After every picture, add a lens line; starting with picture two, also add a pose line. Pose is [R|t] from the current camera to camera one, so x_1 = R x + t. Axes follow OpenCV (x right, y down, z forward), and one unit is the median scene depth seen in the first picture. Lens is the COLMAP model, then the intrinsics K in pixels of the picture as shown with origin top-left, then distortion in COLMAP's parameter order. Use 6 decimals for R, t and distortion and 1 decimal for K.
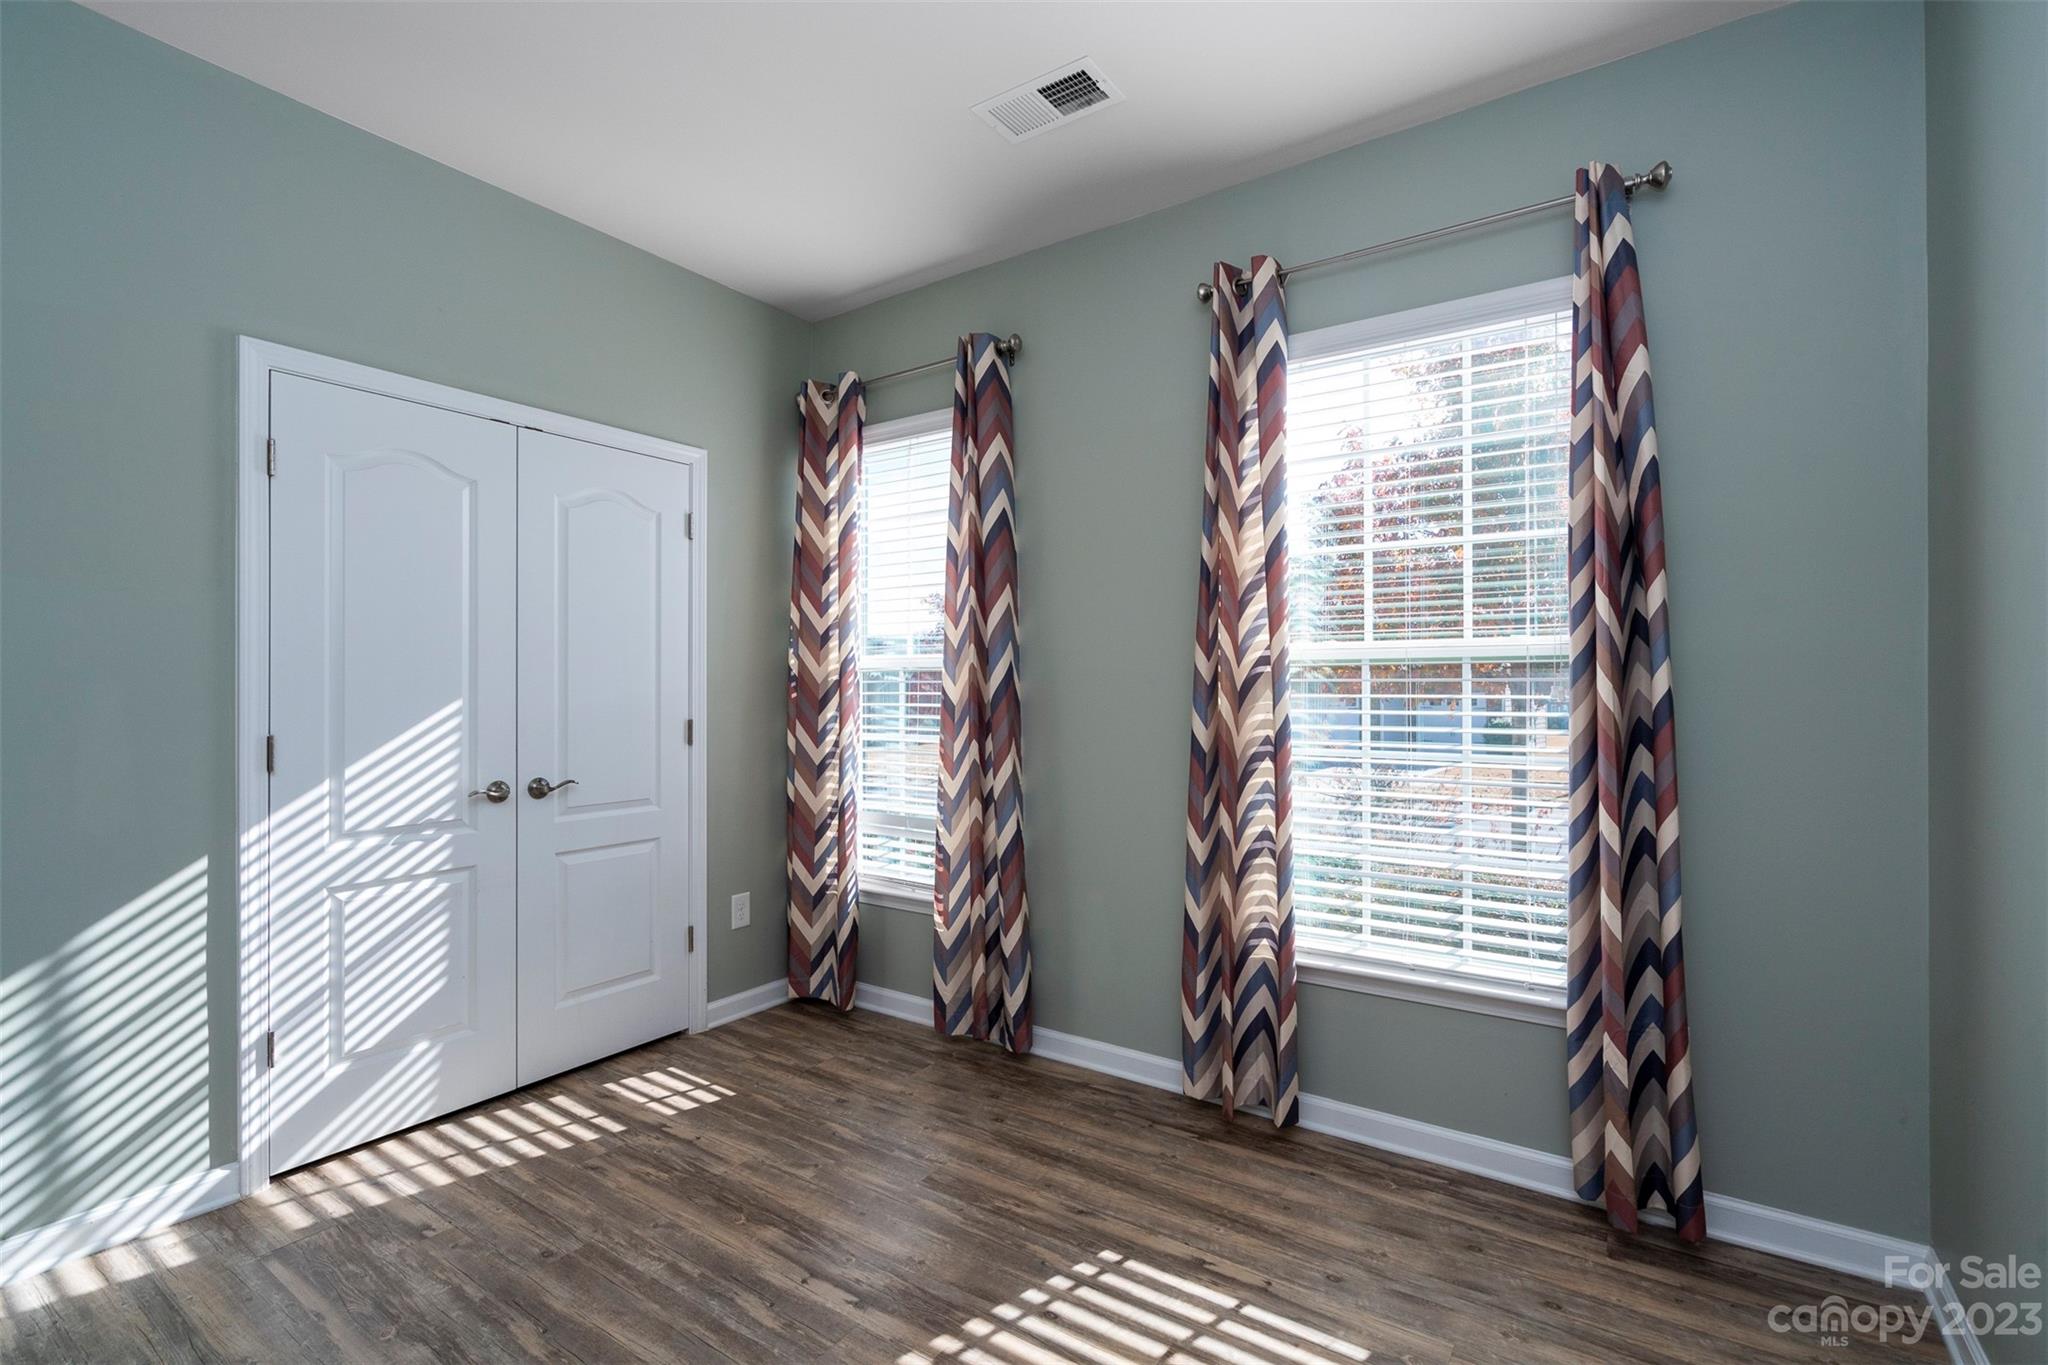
lens RADIAL K [[917.2, 0, 1032.9], [0, 917.2, 682.8], [0, 0, 1]] dist [-0.008398, 0.003001]
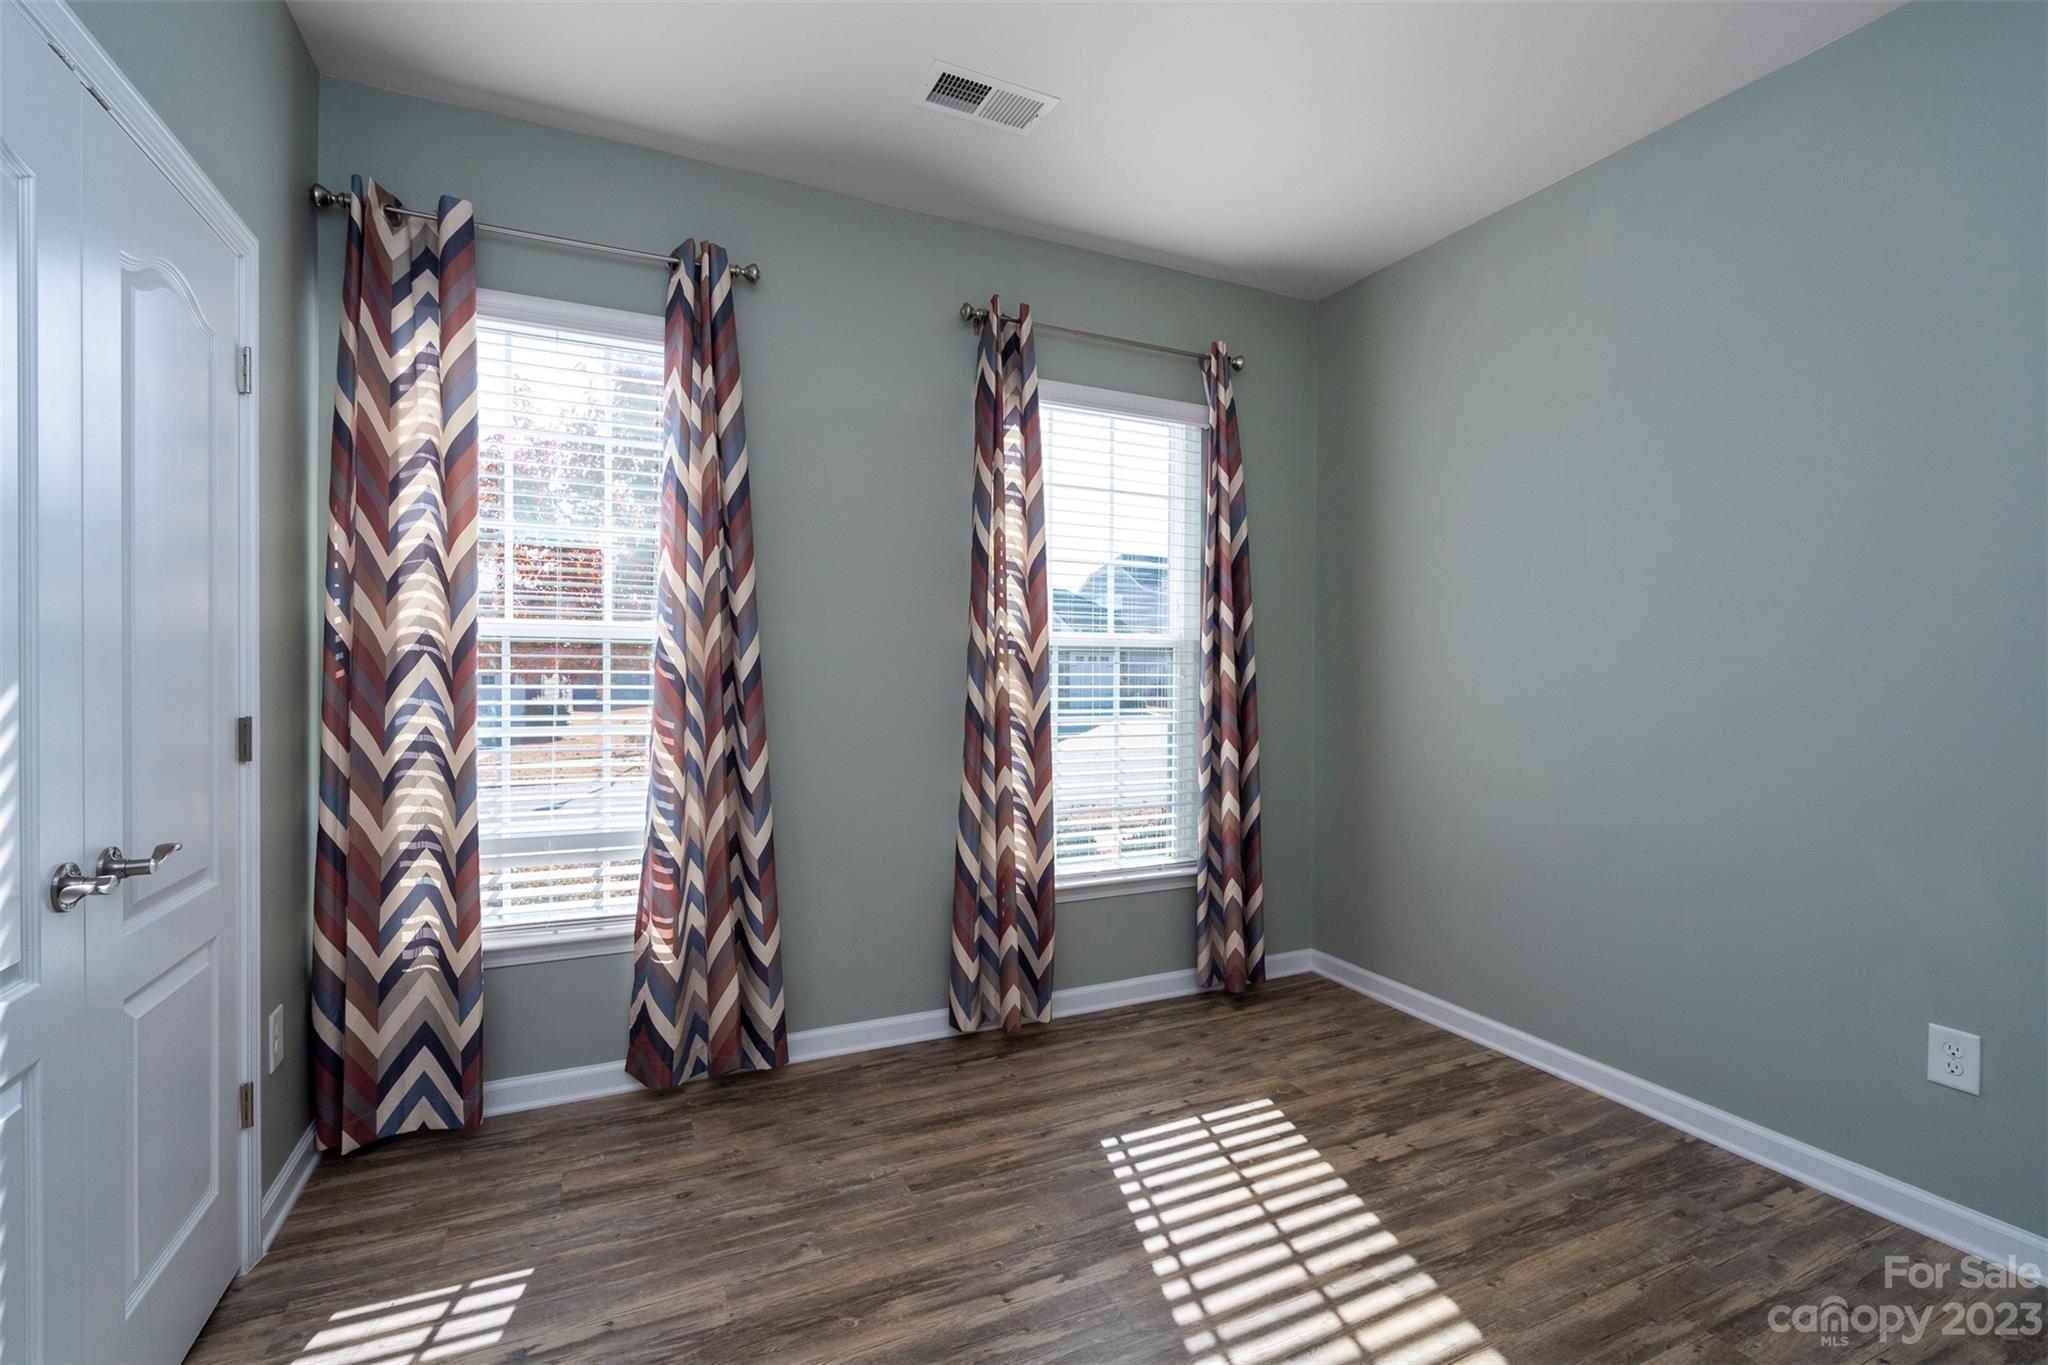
lens RADIAL K [[917.2, 0, 1023.0], [0, 917.2, 681.0], [0, 0, 1]] dist [-0.008398, 0.003001]
pose [[0.504128, -0.006122, 0.863607, -0.760730], [-0.012967, 0.999808, 0.014657, 0.005085], [-0.863532, -0.018587, 0.503952, 0.382513]]
